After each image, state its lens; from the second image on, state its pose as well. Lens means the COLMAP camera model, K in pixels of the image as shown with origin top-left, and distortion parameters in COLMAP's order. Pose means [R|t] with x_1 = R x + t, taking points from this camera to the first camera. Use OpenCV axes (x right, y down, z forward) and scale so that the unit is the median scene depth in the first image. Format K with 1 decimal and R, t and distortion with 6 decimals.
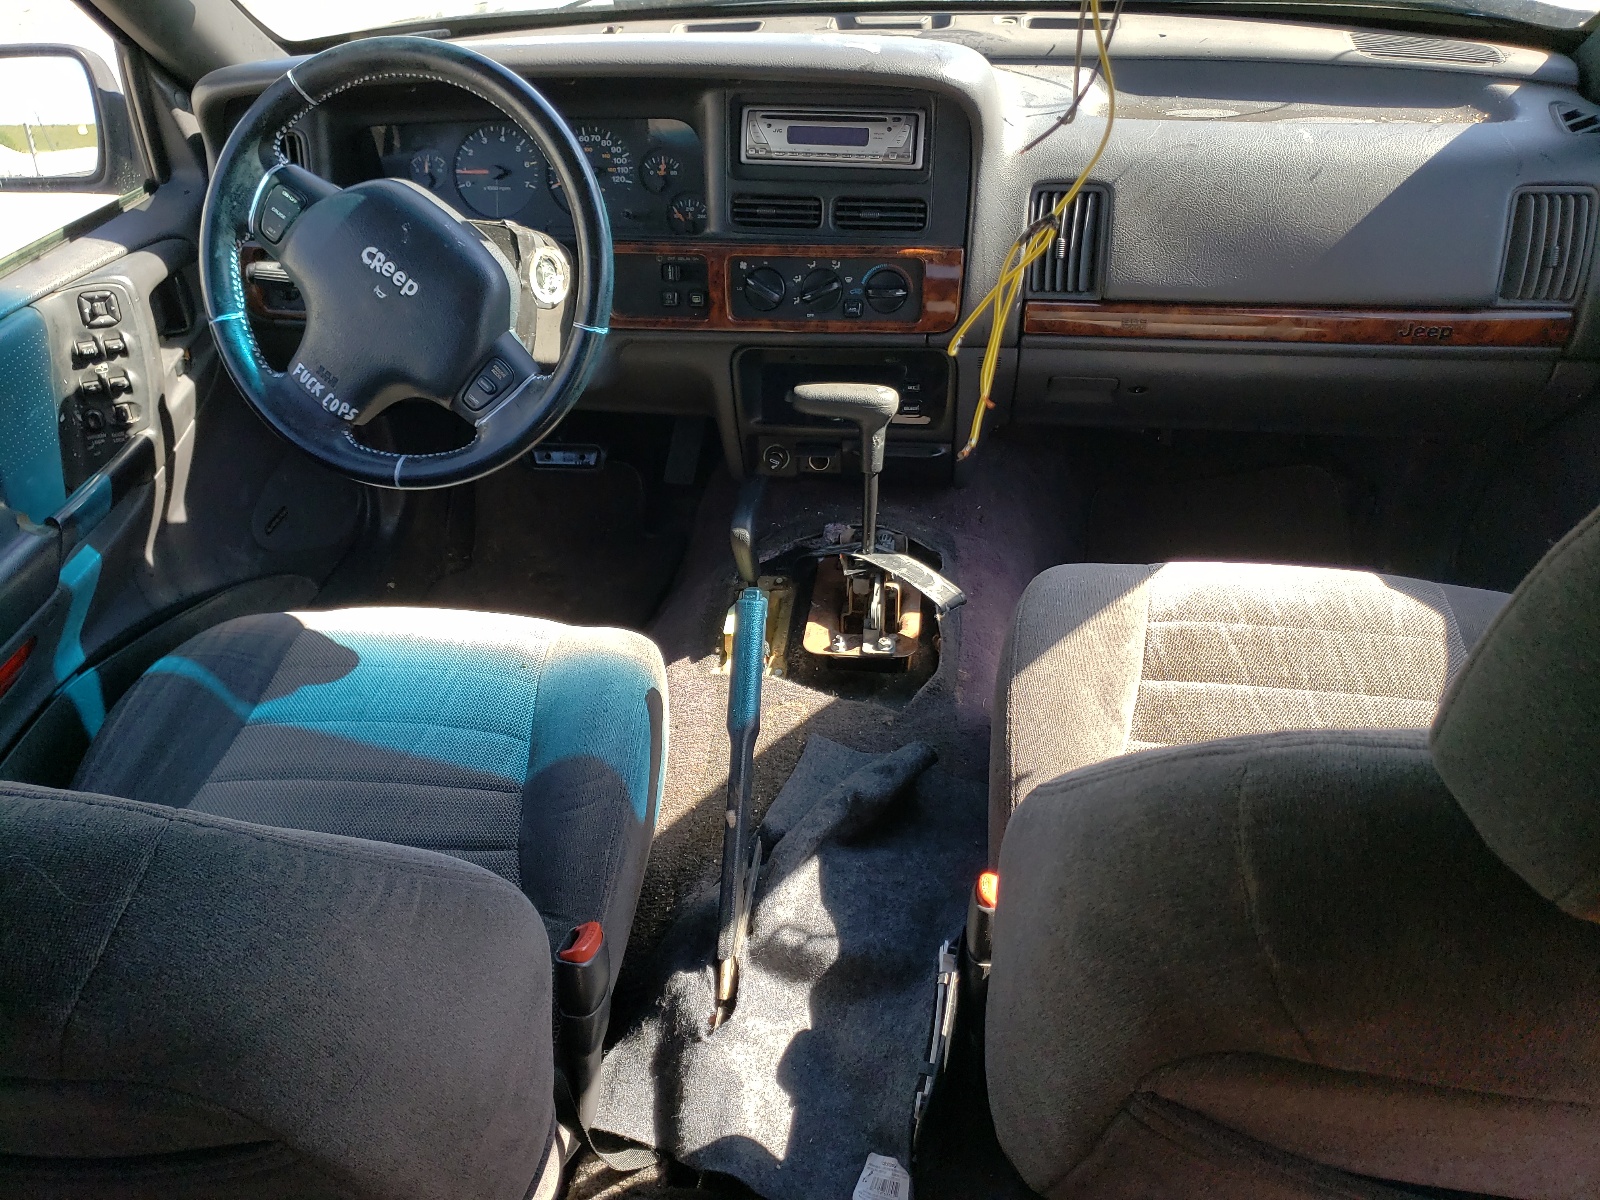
lens RADIAL K [[1227.4, 0, 797.5], [0, 1227.4, 598.2], [0, 0, 1]] dist [0.003975, 0.000511]
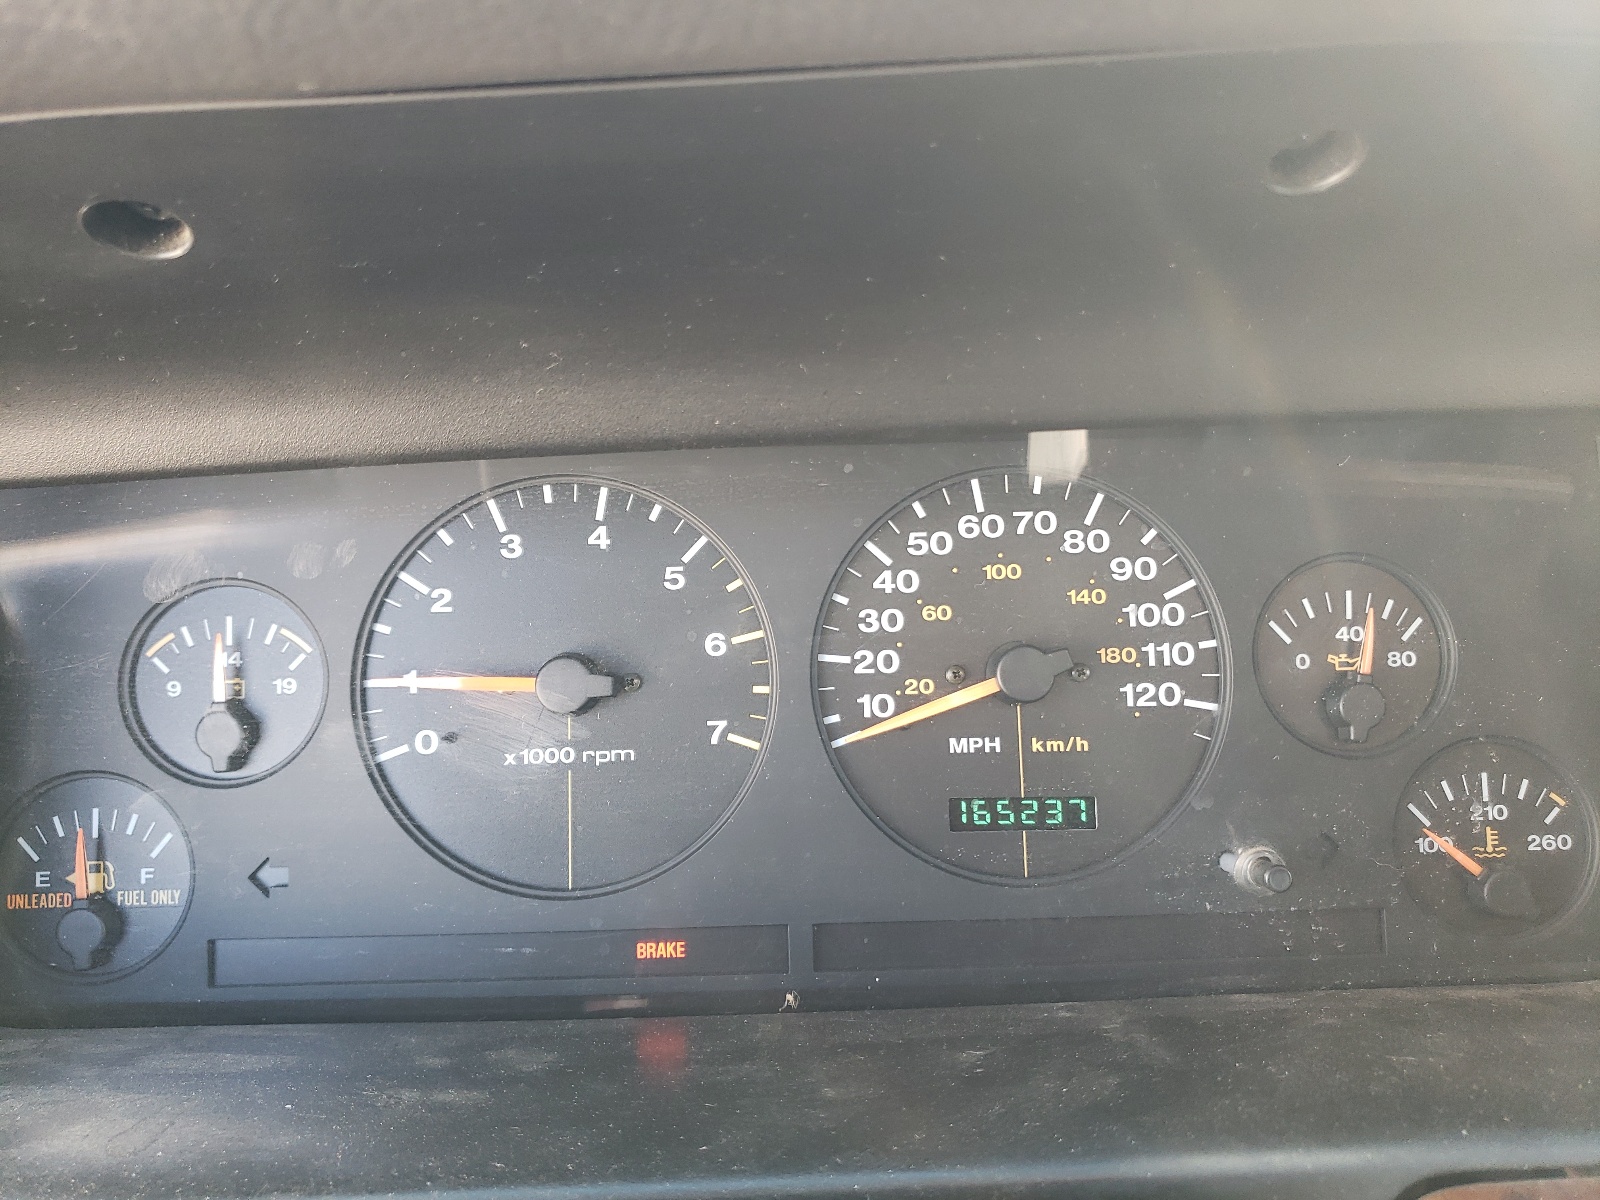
lens RADIAL K [[1227.4, 0, 800.6], [0, 1227.4, 601.6], [0, 0, 1]] dist [0.003975, 0.000511]
pose [[0.984348, -0.031927, 0.173321, -0.244004], [0.085370, 0.946749, -0.310448, -0.293203], [-0.154180, 0.320385, 0.934656, 0.796815]]
